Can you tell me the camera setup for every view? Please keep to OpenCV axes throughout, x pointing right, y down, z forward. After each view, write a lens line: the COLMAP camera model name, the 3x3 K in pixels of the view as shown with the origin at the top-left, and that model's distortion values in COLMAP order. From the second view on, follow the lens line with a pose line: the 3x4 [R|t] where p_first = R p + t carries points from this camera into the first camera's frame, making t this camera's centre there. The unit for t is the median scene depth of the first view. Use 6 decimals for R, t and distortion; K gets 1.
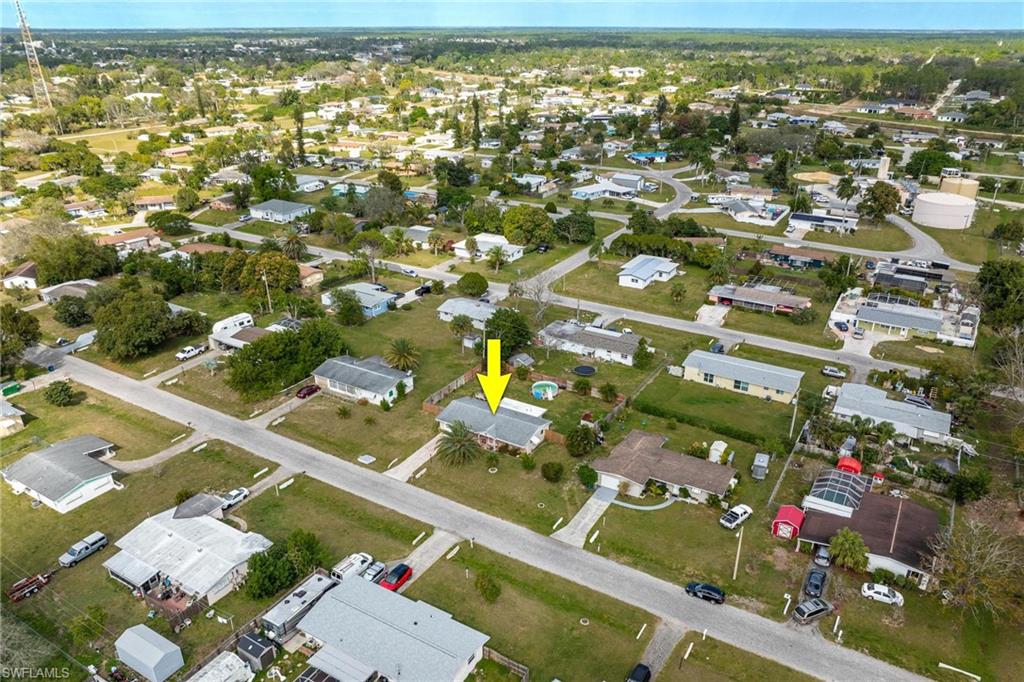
lens RADIAL K [[737.1, 0, 507.7], [0, 737.1, 357.1], [0, 0, 1]] dist [-0.024752, 0.000969]
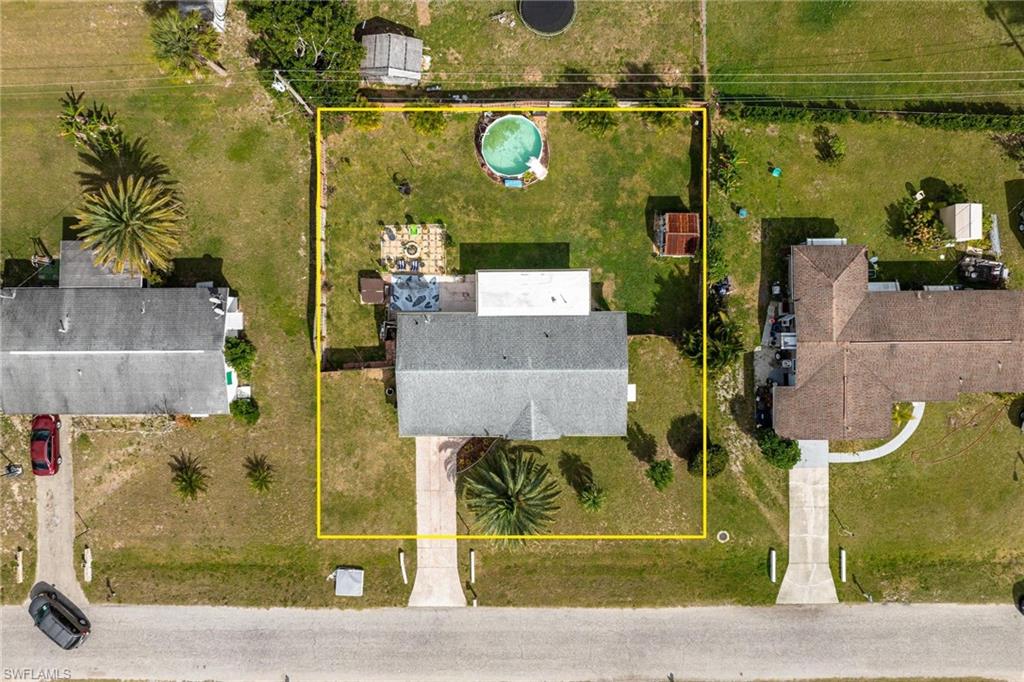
lens RADIAL K [[737.1, 0, 507.7], [0, 737.1, 357.1], [0, 0, 1]] dist [-0.024752, 0.000969]
pose [[0.852362, -0.522805, -0.012376, -0.010147], [0.224039, 0.343677, 0.911972, -0.255467], [-0.472530, -0.780103, 0.410066, 0.642132]]
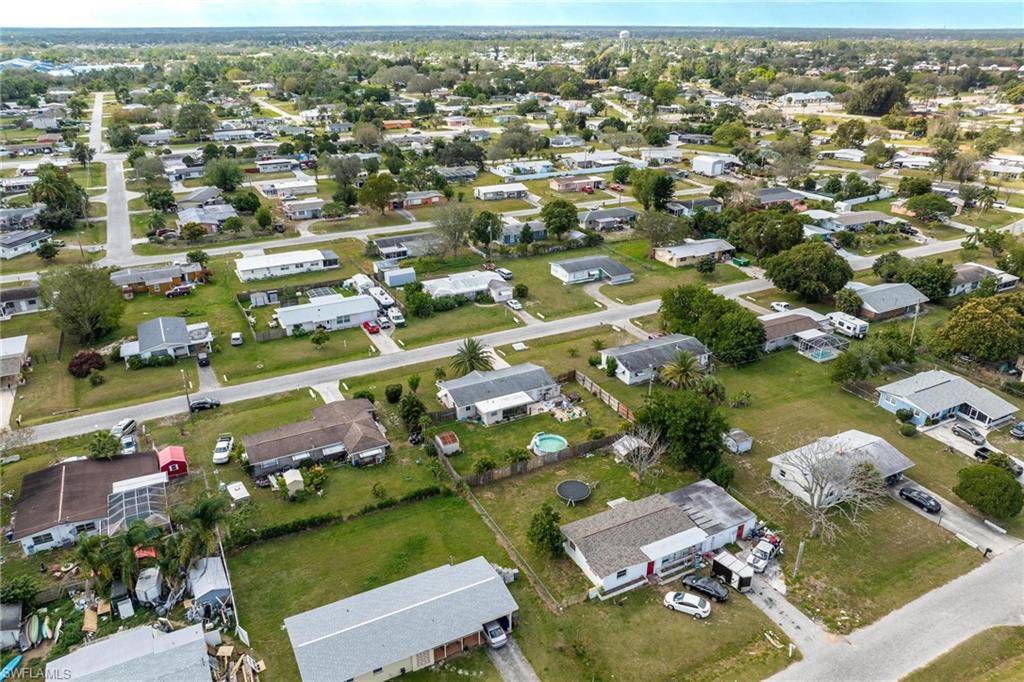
lens RADIAL K [[732.2, 0, 512.0], [0, 732.2, 341.0], [0, 0, 1]] dist [-0.026026, 0.002335]
pose [[-0.519871, 0.334044, -0.786225, 0.546379], [-0.350664, 0.755805, 0.552986, -0.381691], [0.778954, 0.563182, -0.275784, 0.973898]]
